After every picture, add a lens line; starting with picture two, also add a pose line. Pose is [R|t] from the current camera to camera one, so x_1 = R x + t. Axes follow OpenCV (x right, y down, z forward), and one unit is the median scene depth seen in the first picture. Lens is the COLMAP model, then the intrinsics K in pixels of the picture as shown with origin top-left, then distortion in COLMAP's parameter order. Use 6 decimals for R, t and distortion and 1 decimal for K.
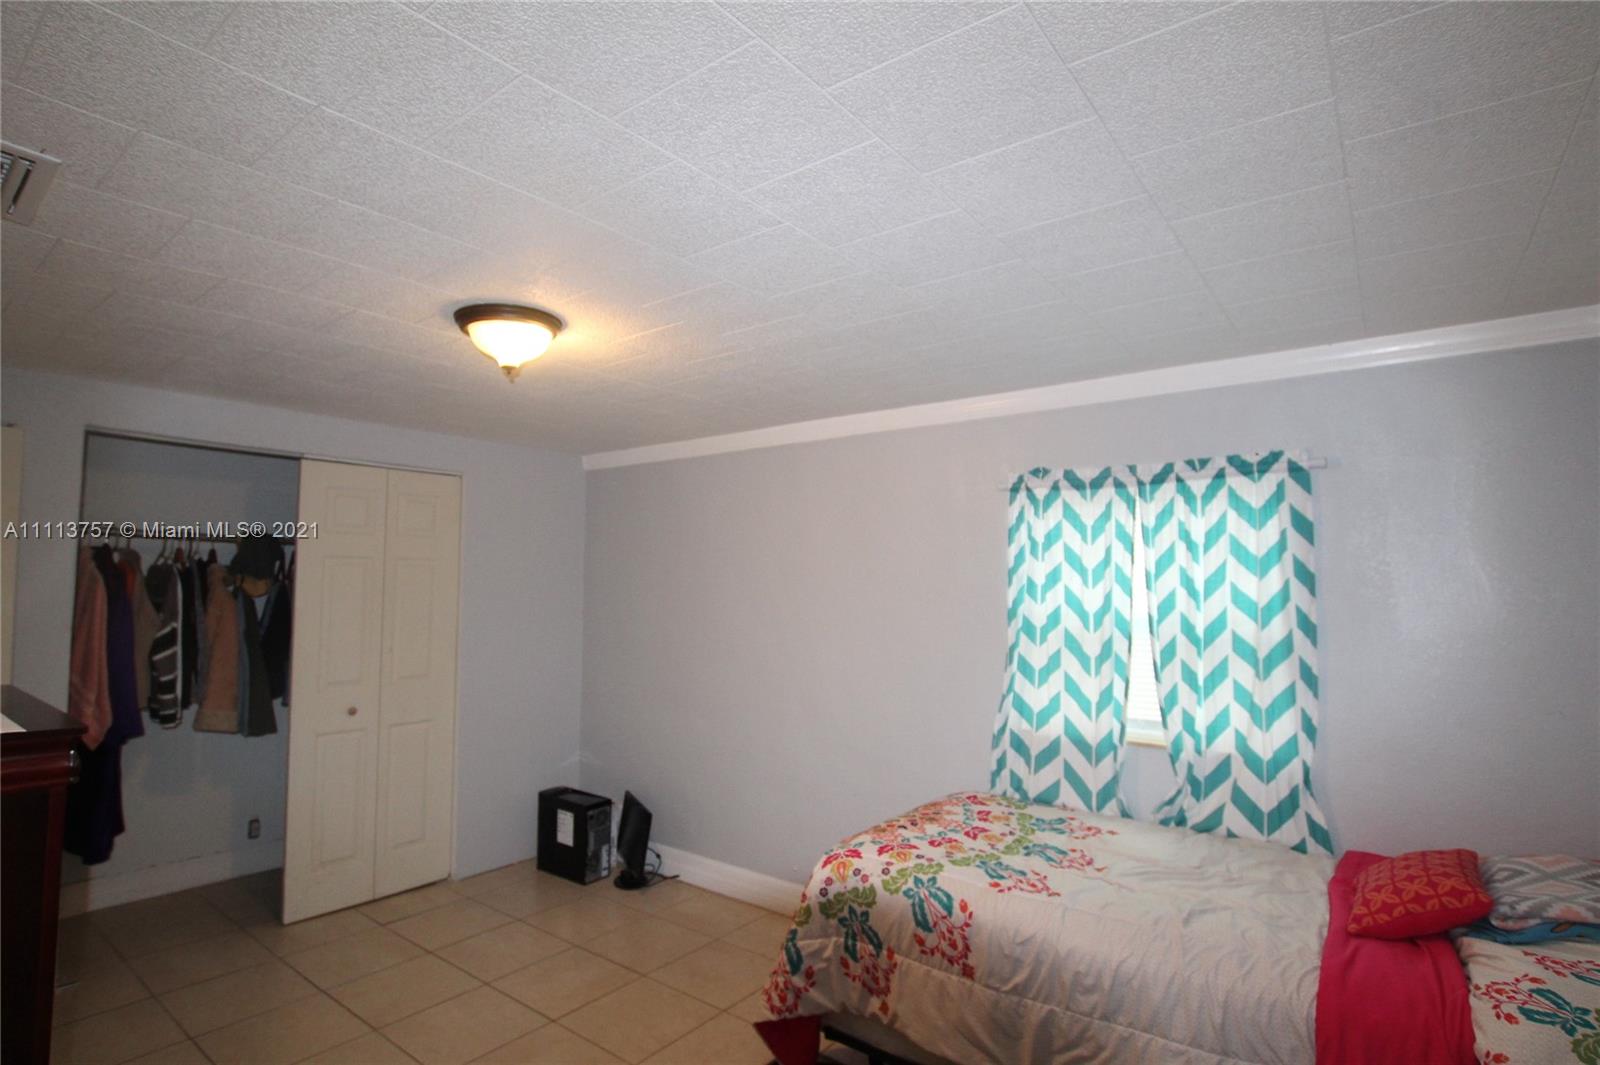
lens RADIAL K [[762.2, 0, 799.5], [0, 762.2, 535.3], [0, 0, 1]] dist [-0.031668, 0.005397]
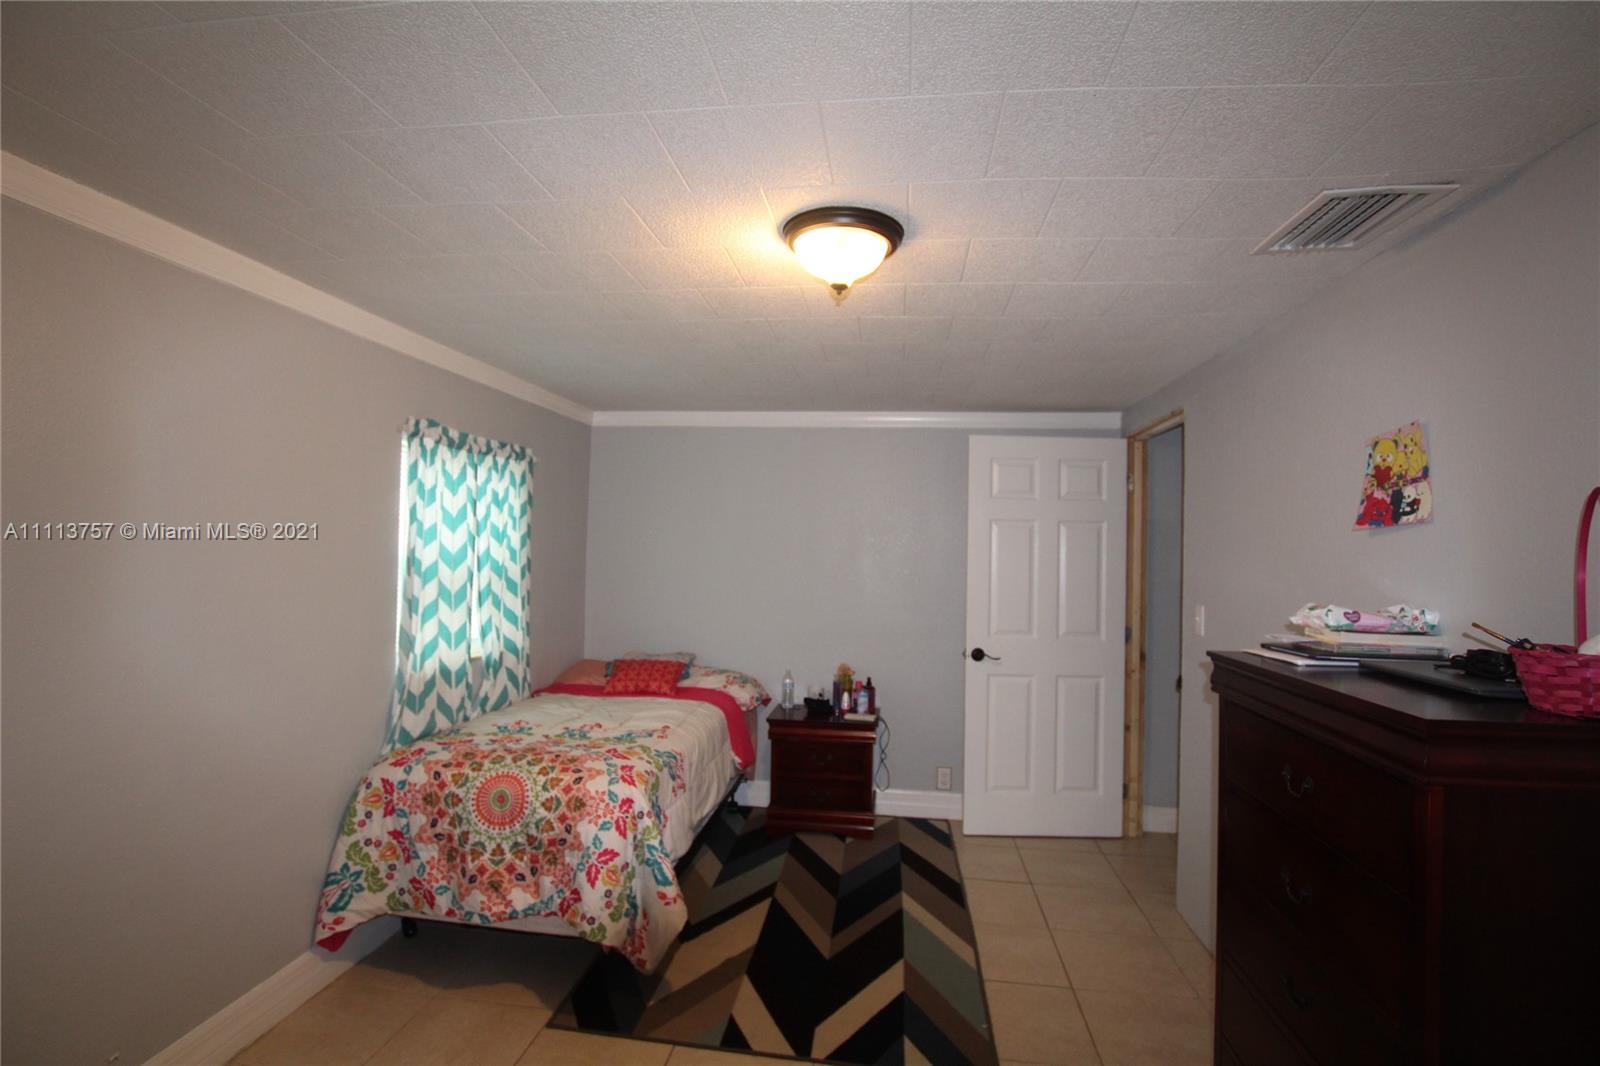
lens RADIAL K [[762.2, 0, 799.5], [0, 762.2, 535.8], [0, 0, 1]] dist [-0.031668, 0.005397]
pose [[-0.488106, -0.005654, 0.872766, -0.716955], [-0.076508, 0.996407, -0.036333, 0.058966], [-0.869425, -0.084508, -0.486785, 0.915995]]
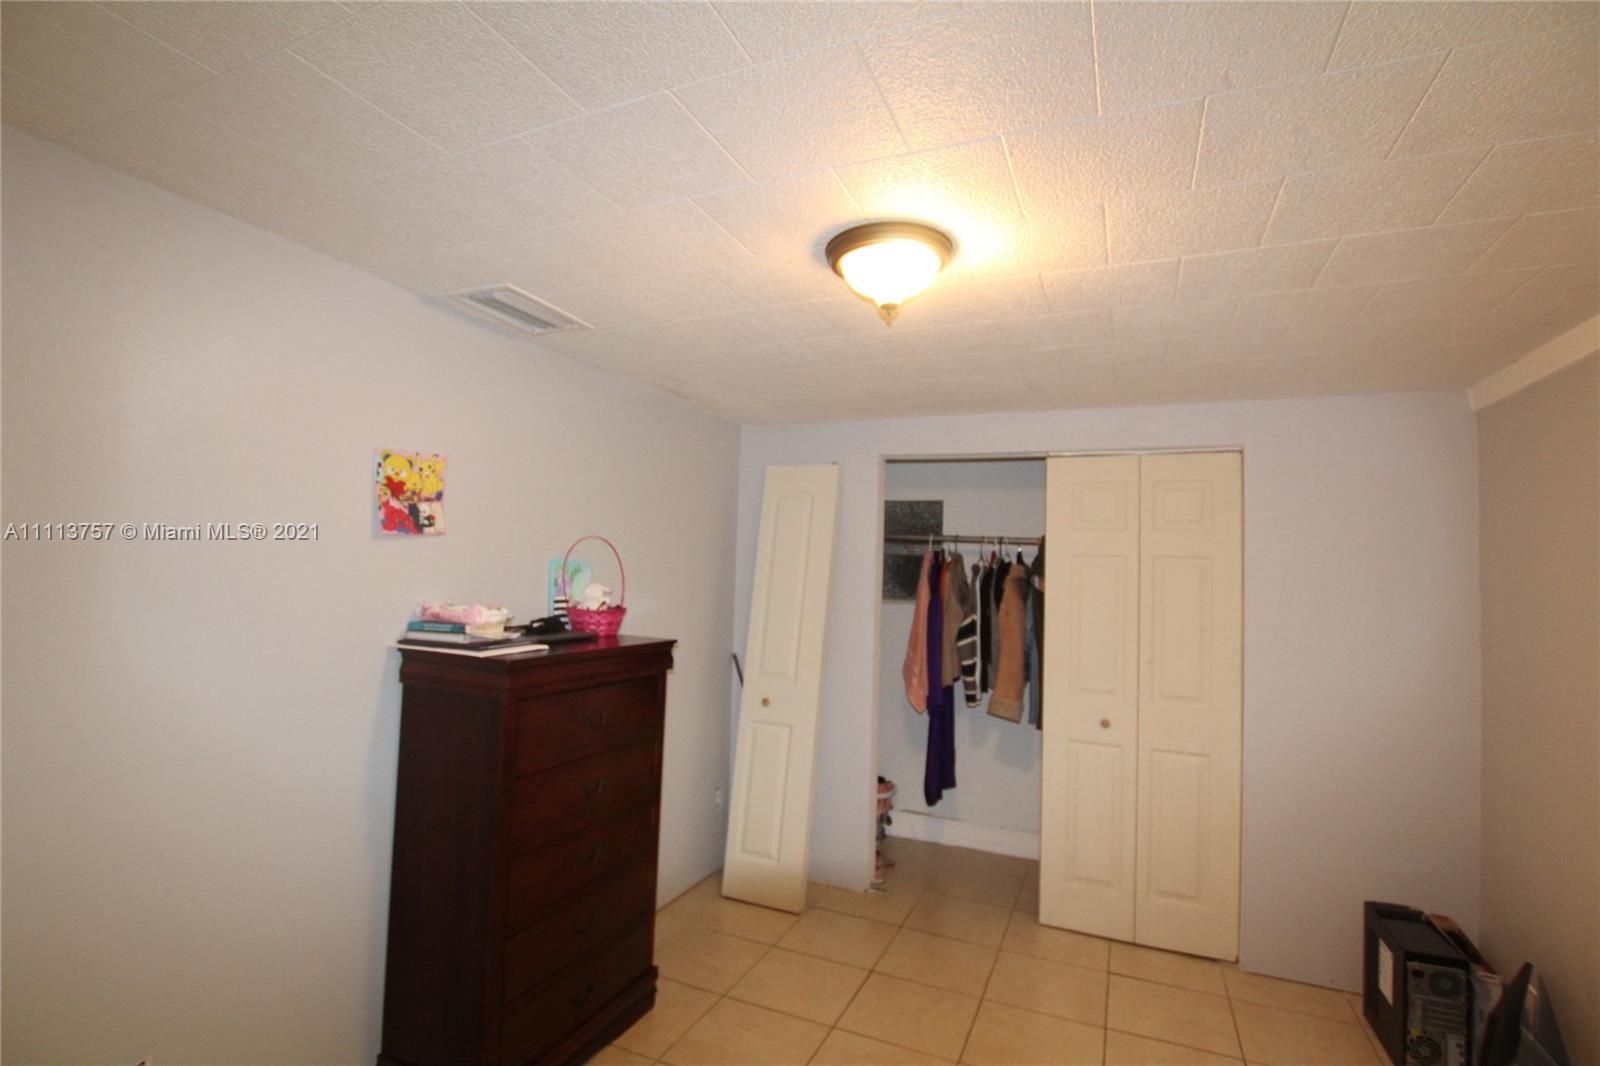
lens RADIAL K [[762.2, 0, 799.5], [0, 762.2, 535.8], [0, 0, 1]] dist [-0.031668, 0.005397]
pose [[0.255307, -0.048004, -0.965668, 0.231386], [0.027331, 0.998726, -0.042421, 0.037462], [0.966474, -0.015563, 0.256294, 0.443841]]
